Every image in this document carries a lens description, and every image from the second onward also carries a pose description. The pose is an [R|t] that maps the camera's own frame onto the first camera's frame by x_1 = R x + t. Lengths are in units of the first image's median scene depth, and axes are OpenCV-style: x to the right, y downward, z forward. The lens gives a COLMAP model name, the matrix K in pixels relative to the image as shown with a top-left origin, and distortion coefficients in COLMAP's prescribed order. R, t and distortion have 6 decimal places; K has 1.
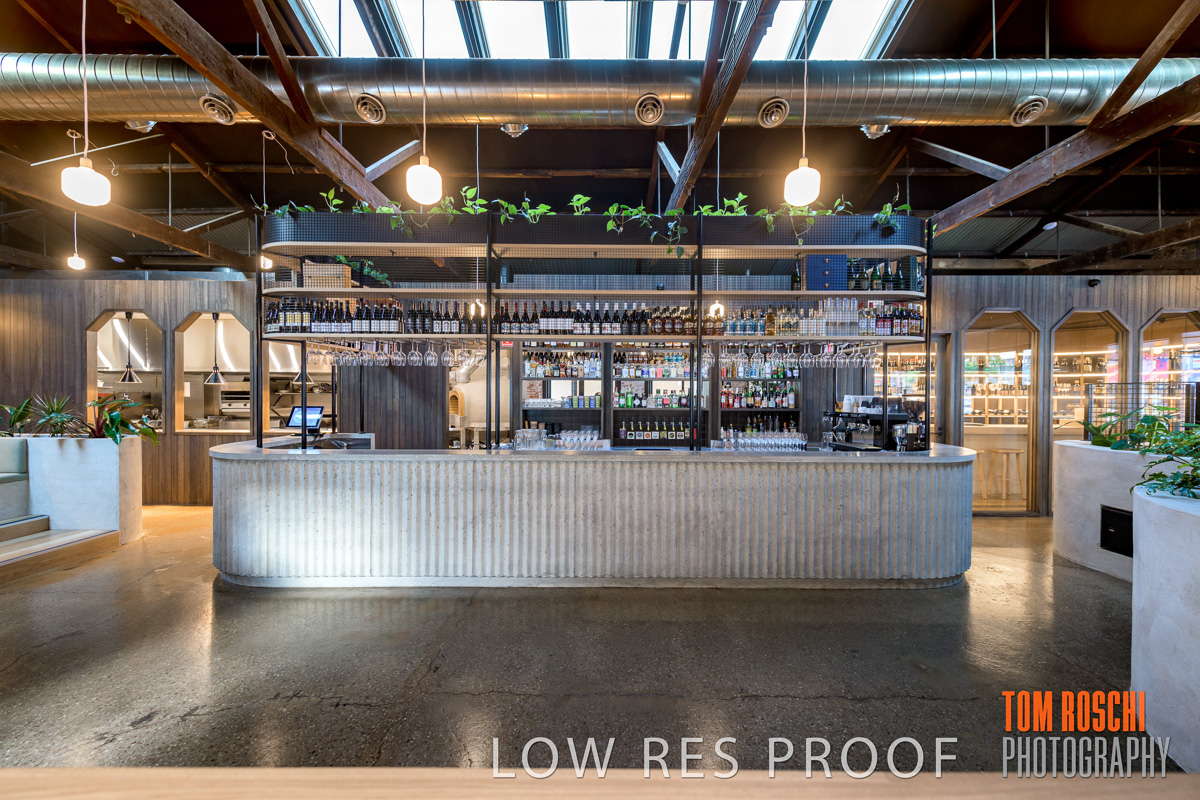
lens RADIAL K [[471.0, 0, 600.0], [0, 471.0, 400.0], [0, 0, 1]] dist [0.001404, -0.000099]
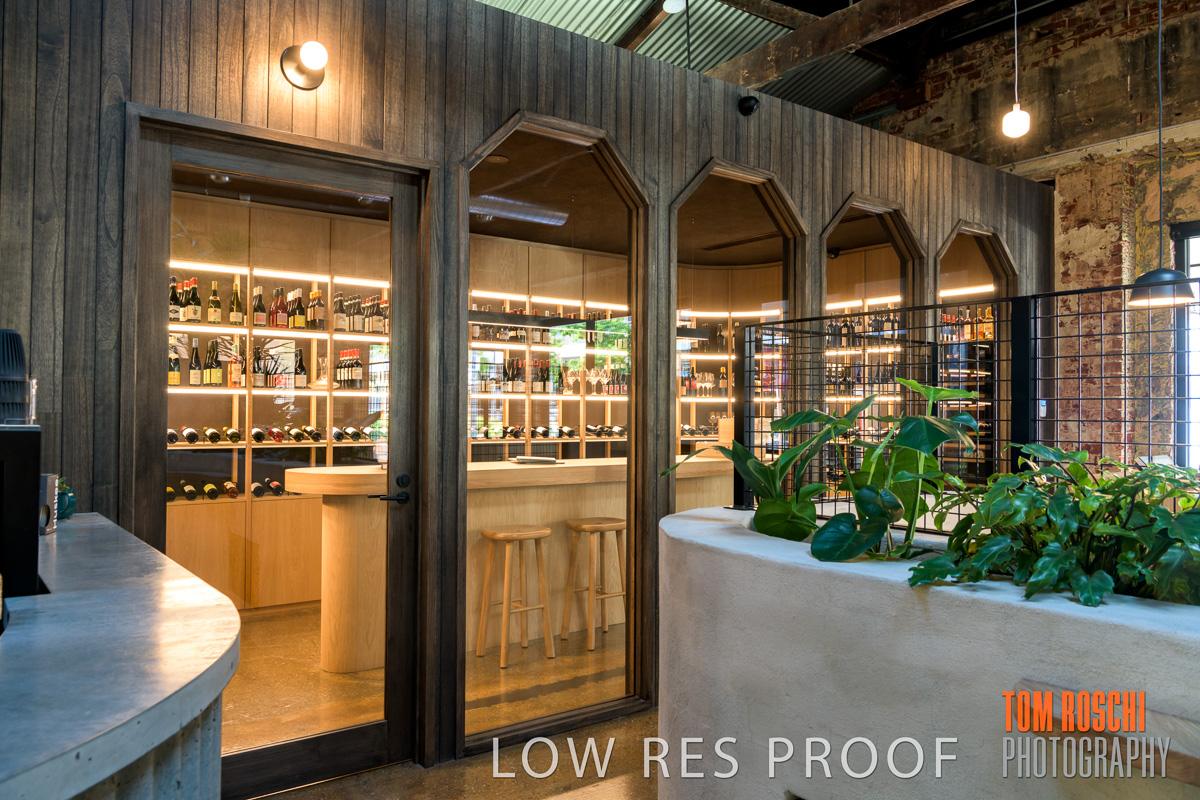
lens RADIAL K [[889.7, 0, 598.2], [0, 889.7, 397.1], [0, 0, 1]] dist [-0.002445, -0.003090]
pose [[0.797153, 0.011282, 0.603672, 0.477014], [0.004450, 0.999688, -0.024560, 0.021581], [-0.603761, 0.022264, 0.796854, 0.465804]]
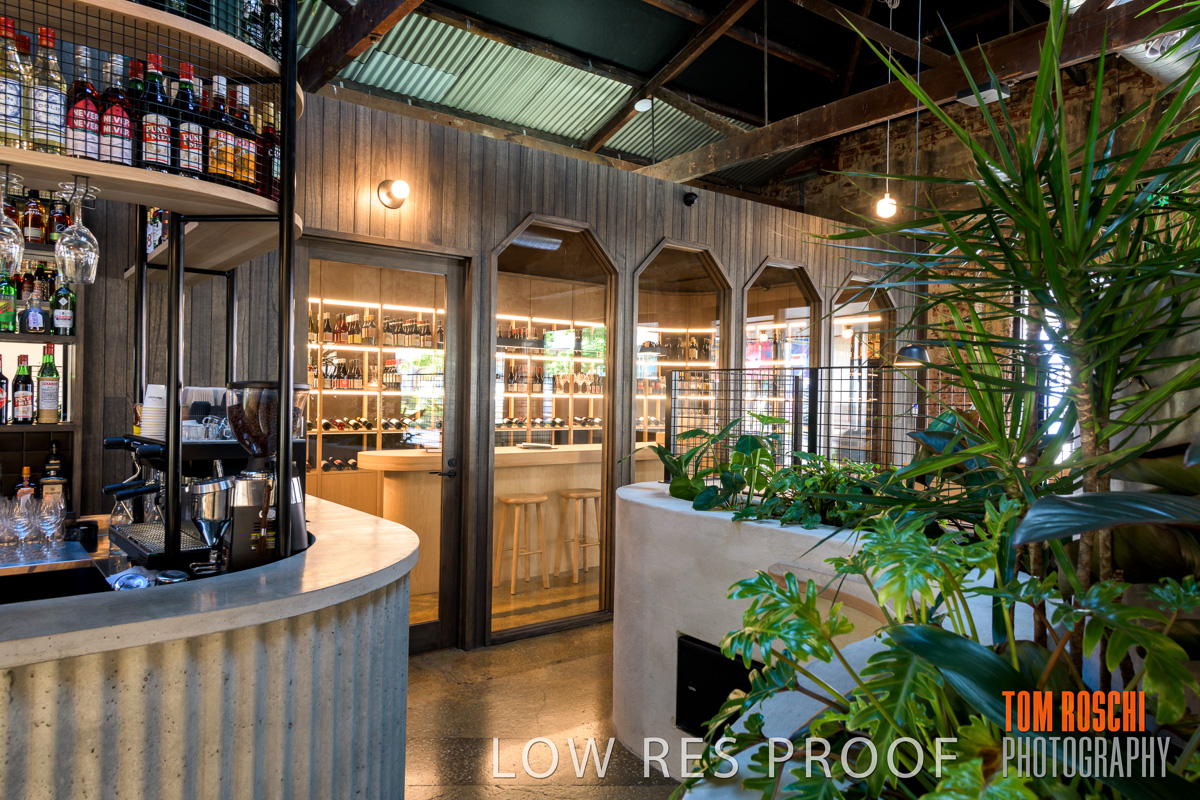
lens RADIAL K [[803.9, 0, 607.1], [0, 803.9, 399.0], [0, 0, 1]] dist [0.025975, -0.003296]
pose [[0.779855, 0.006584, 0.625925, 0.348226], [-0.006374, 0.999976, -0.002576, -0.000366], [-0.625927, -0.001981, 0.779879, 0.291545]]
